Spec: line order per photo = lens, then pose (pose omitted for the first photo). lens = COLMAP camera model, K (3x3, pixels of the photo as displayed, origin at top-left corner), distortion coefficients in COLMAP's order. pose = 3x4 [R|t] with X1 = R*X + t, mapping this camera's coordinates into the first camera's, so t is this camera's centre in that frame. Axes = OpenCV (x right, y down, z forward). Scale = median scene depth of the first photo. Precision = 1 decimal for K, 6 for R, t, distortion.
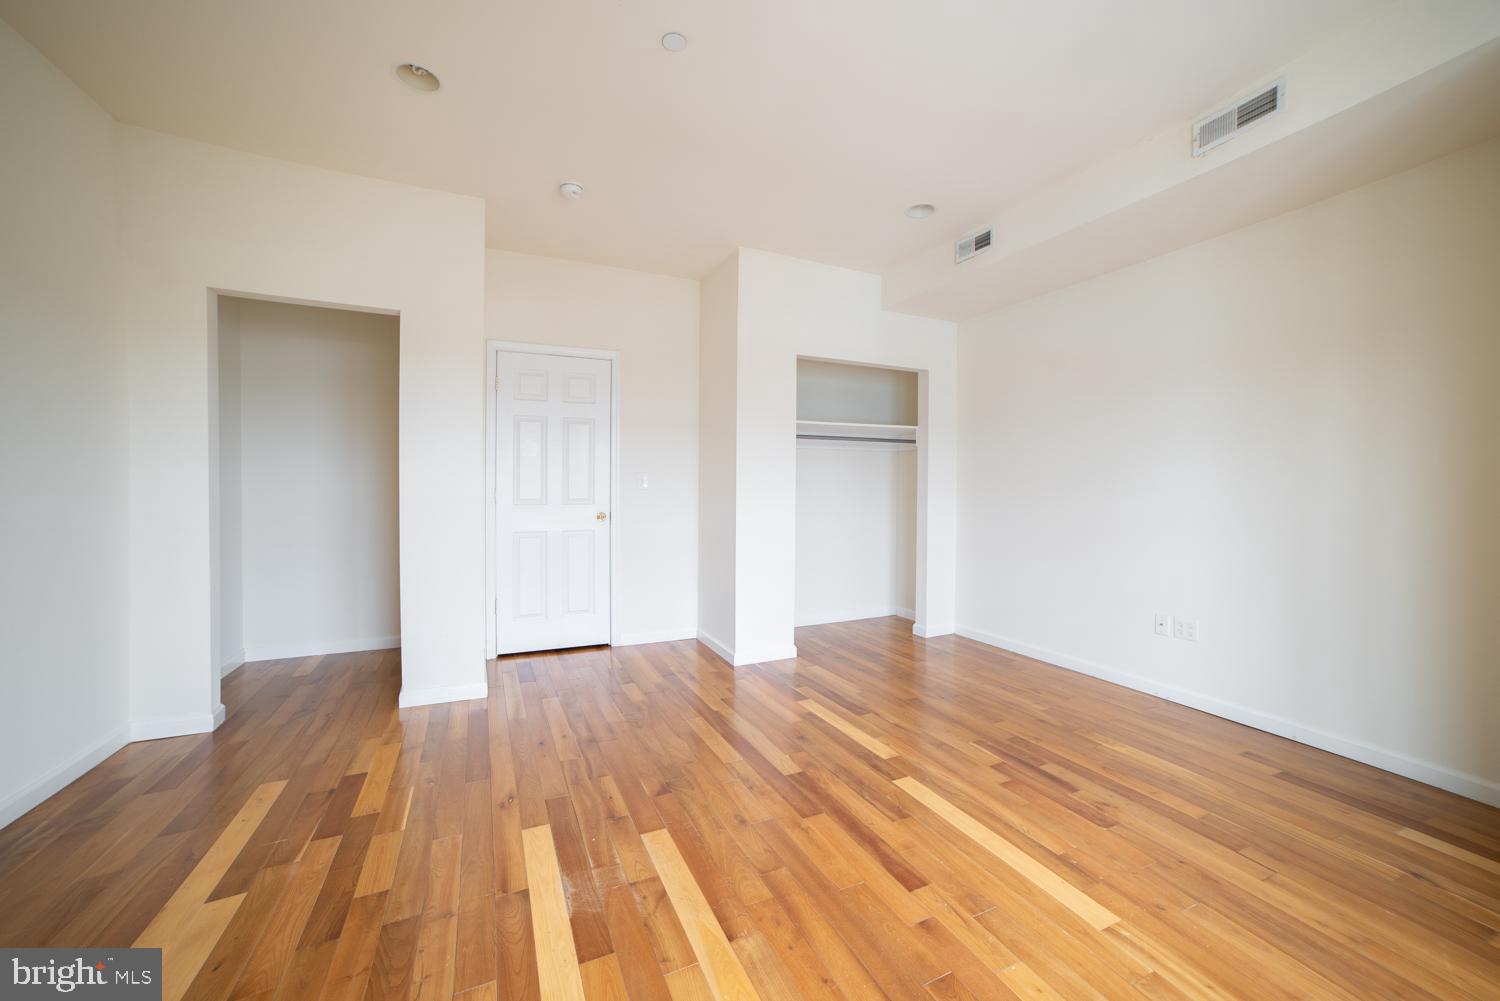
lens RADIAL K [[595.7, 0, 776.4], [0, 595.7, 501.7], [0, 0, 1]] dist [-0.034201, 0.004963]
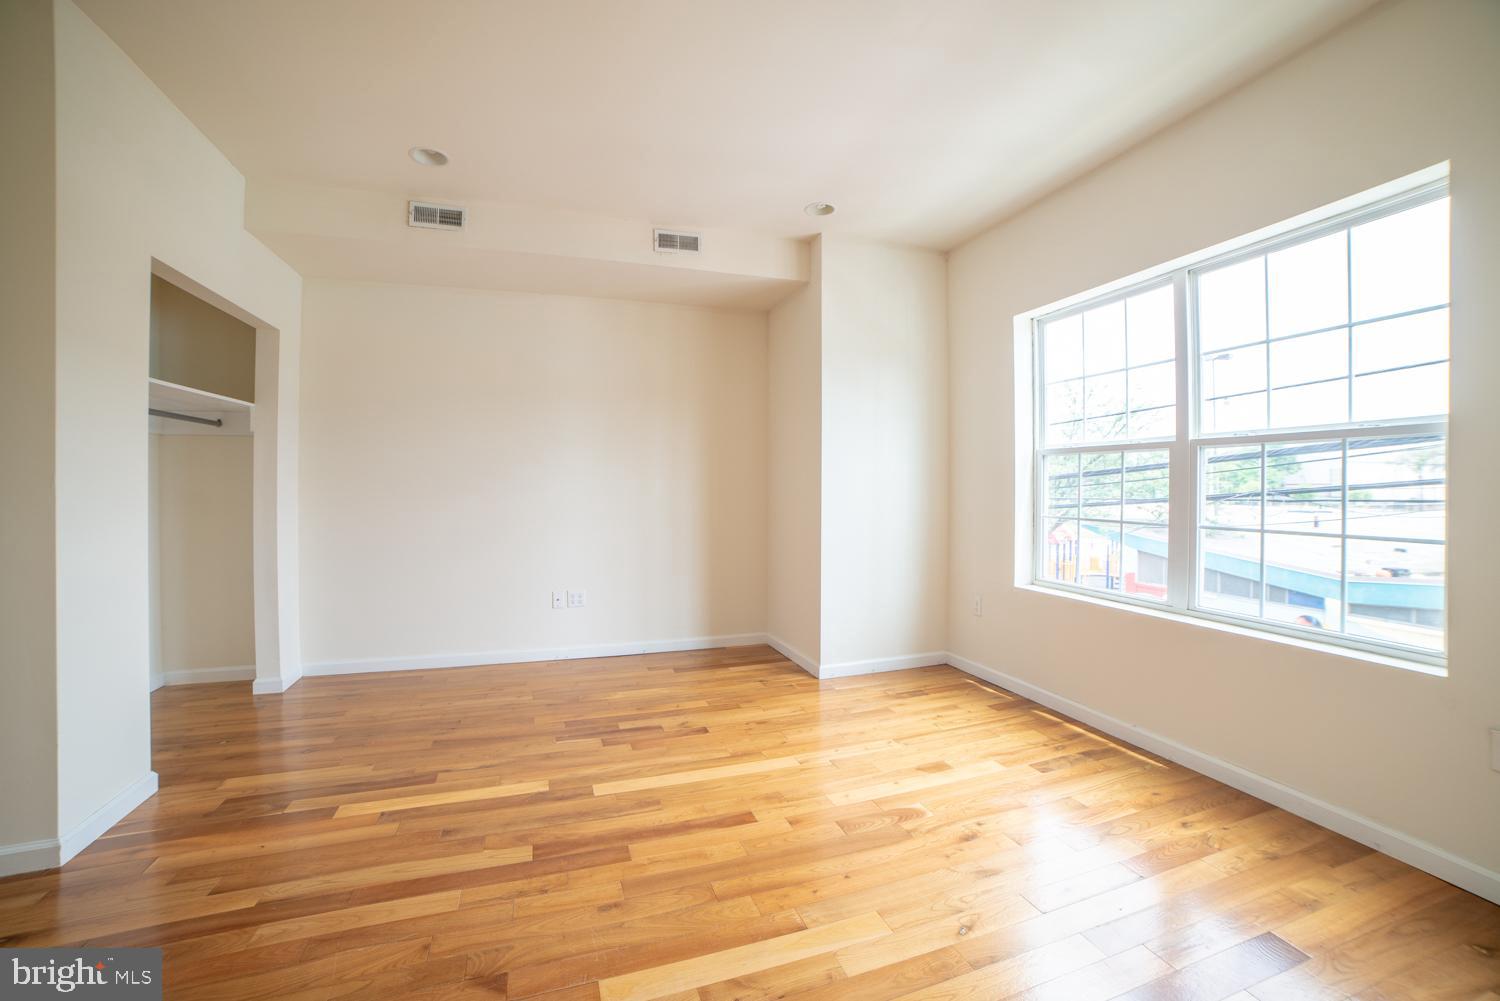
lens RADIAL K [[595.7, 0, 755.3], [0, 595.7, 497.2], [0, 0, 1]] dist [-0.034201, 0.004963]
pose [[0.120185, -0.019203, 0.992566, -0.667300], [0.016064, 0.999720, 0.017396, -0.025579], [-0.992621, 0.013854, 0.120460, 0.569865]]
